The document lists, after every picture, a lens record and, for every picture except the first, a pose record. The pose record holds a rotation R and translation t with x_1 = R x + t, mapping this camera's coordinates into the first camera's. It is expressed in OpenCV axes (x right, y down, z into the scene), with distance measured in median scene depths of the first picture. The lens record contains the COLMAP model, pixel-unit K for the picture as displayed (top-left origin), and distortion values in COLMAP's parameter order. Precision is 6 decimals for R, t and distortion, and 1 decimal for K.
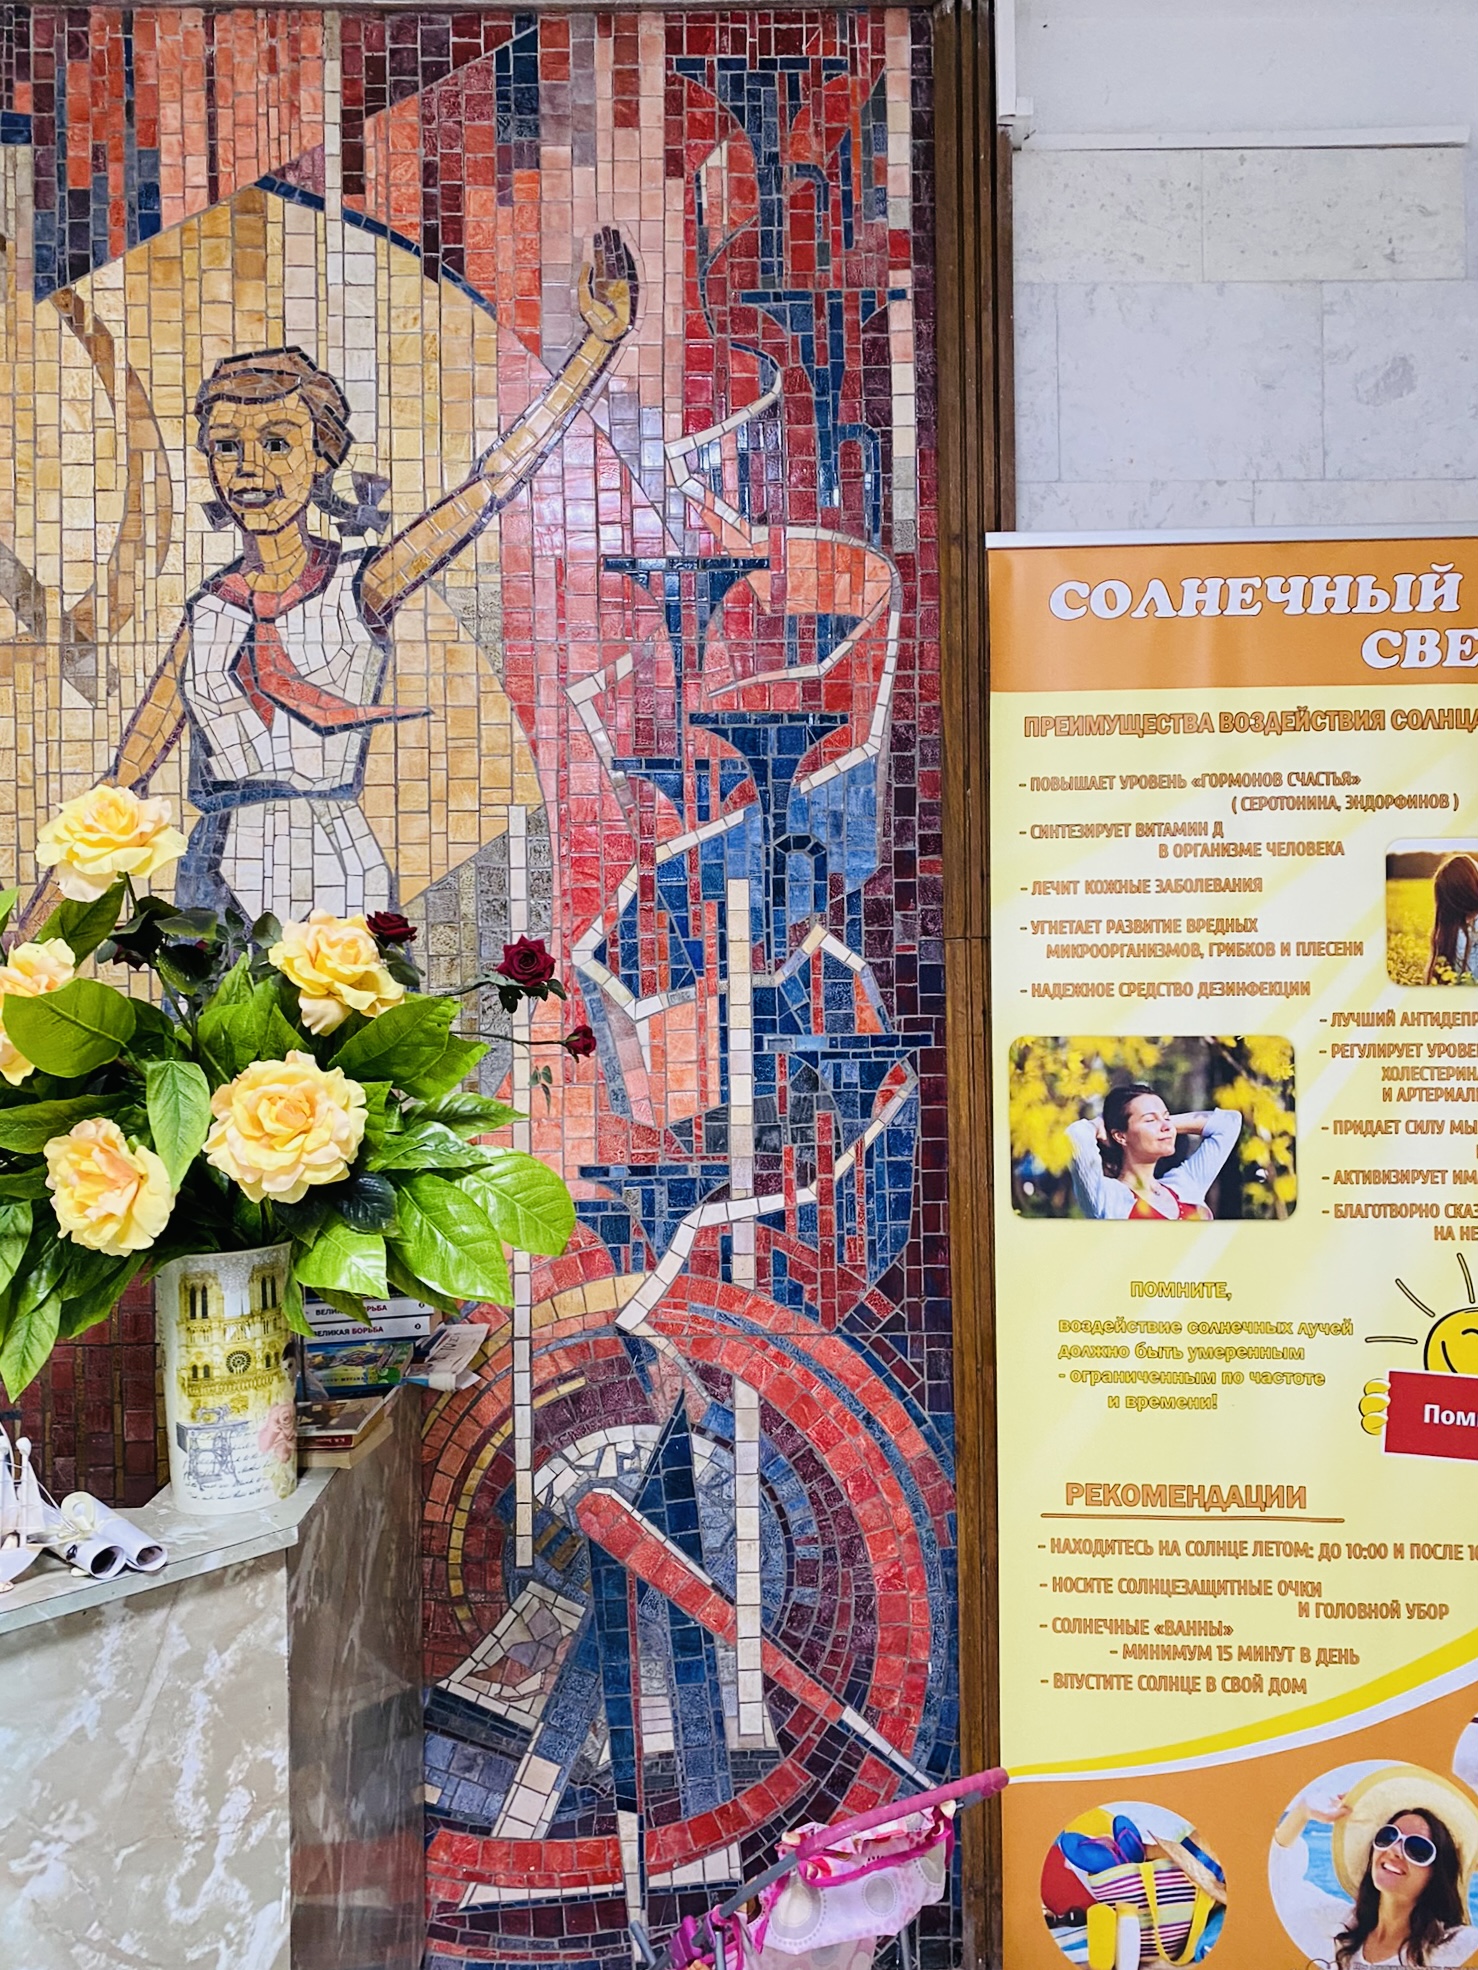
lens RADIAL K [[1289.0, 0, 736.6], [0, 1289.0, 927.8], [0, 0, 1]] dist [0.020185, -0.019880]
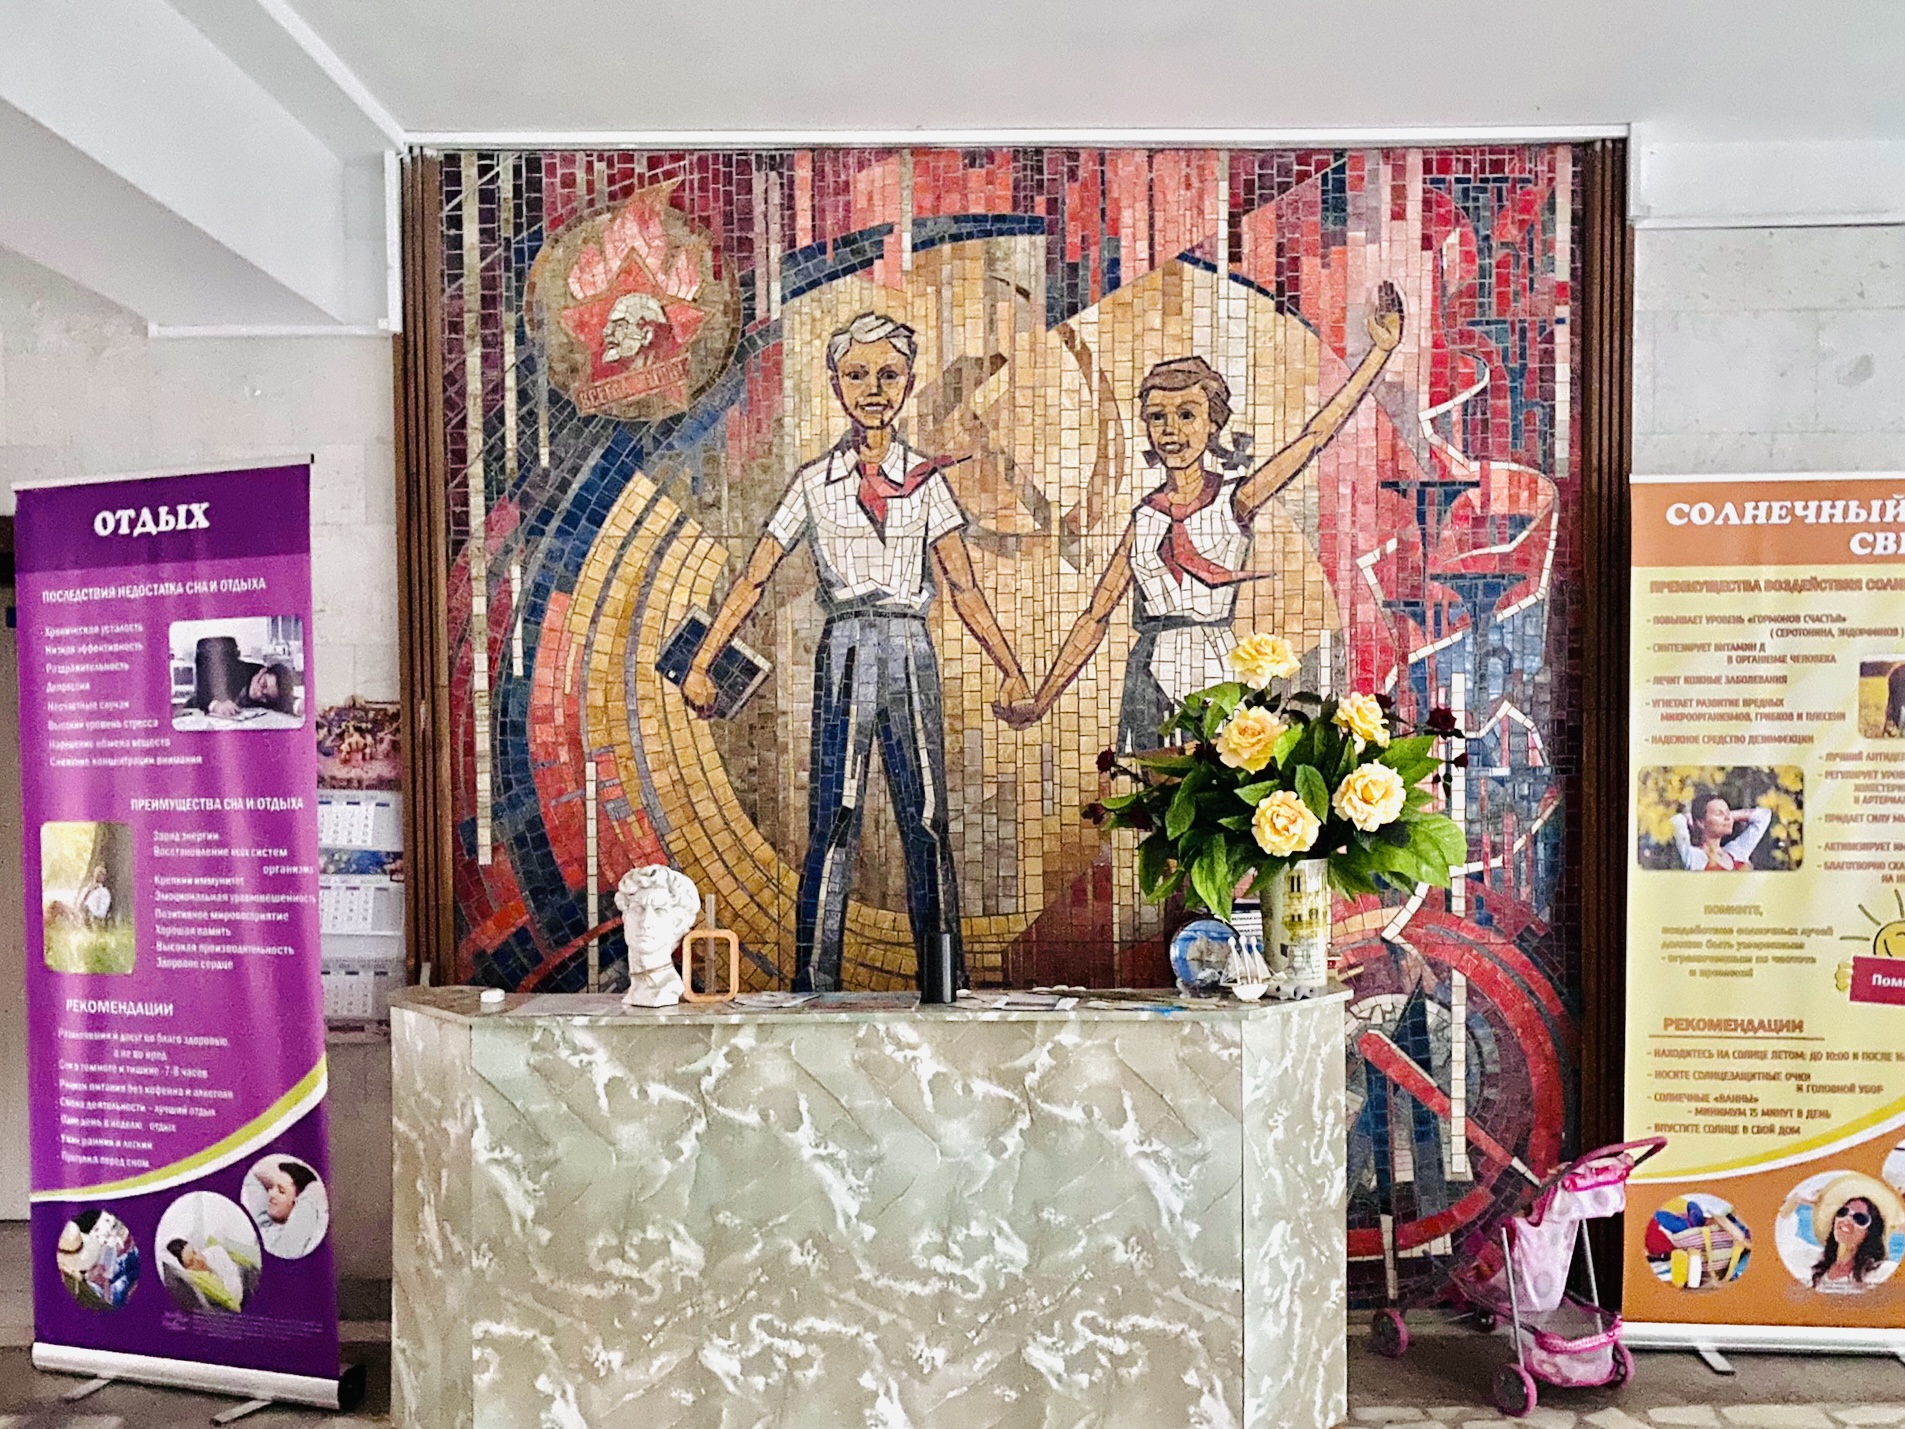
lens RADIAL K [[1321.5, 0, 953.9], [0, 1321.5, 767.9], [0, 0, 1]] dist [0.032375, -0.039569]
pose [[0.999654, 0.005130, -0.025803, -0.614174], [-0.003998, 0.999035, 0.043739, 0.010823], [0.026002, -0.043621, 0.998710, -0.755948]]
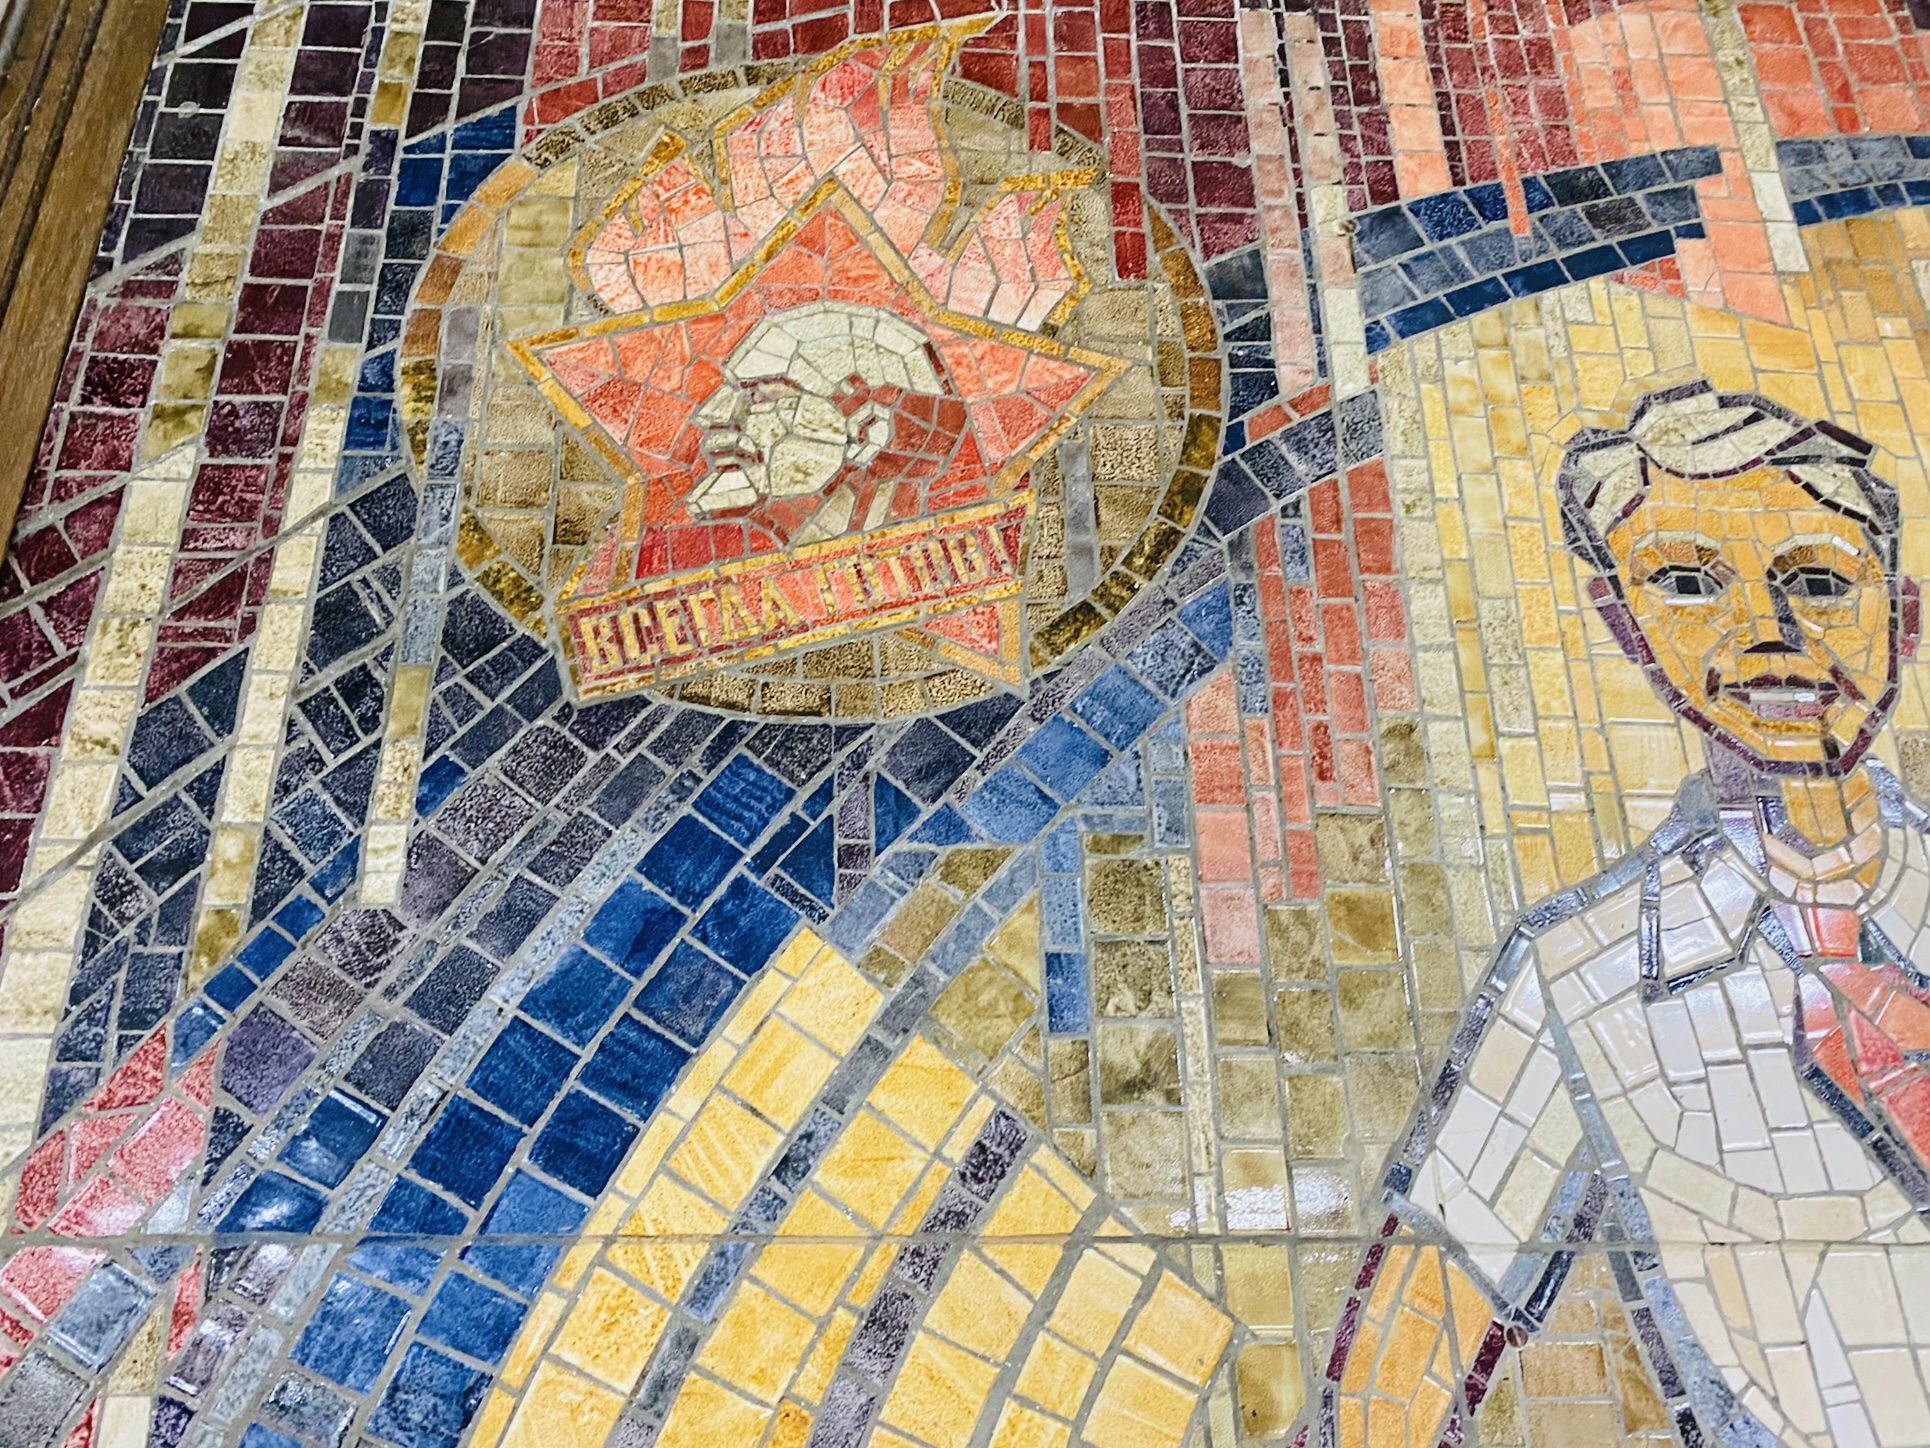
lens RADIAL K [[1621.5, 0, 968.6], [0, 1621.5, 696.6], [0, 0, 1]] dist [0.029892, -0.008345]
pose [[0.999816, 0.008497, 0.017184, -1.035516], [0.000288, 0.889645, -0.456652, -0.145499], [-0.019168, 0.456573, 0.889479, 0.535369]]
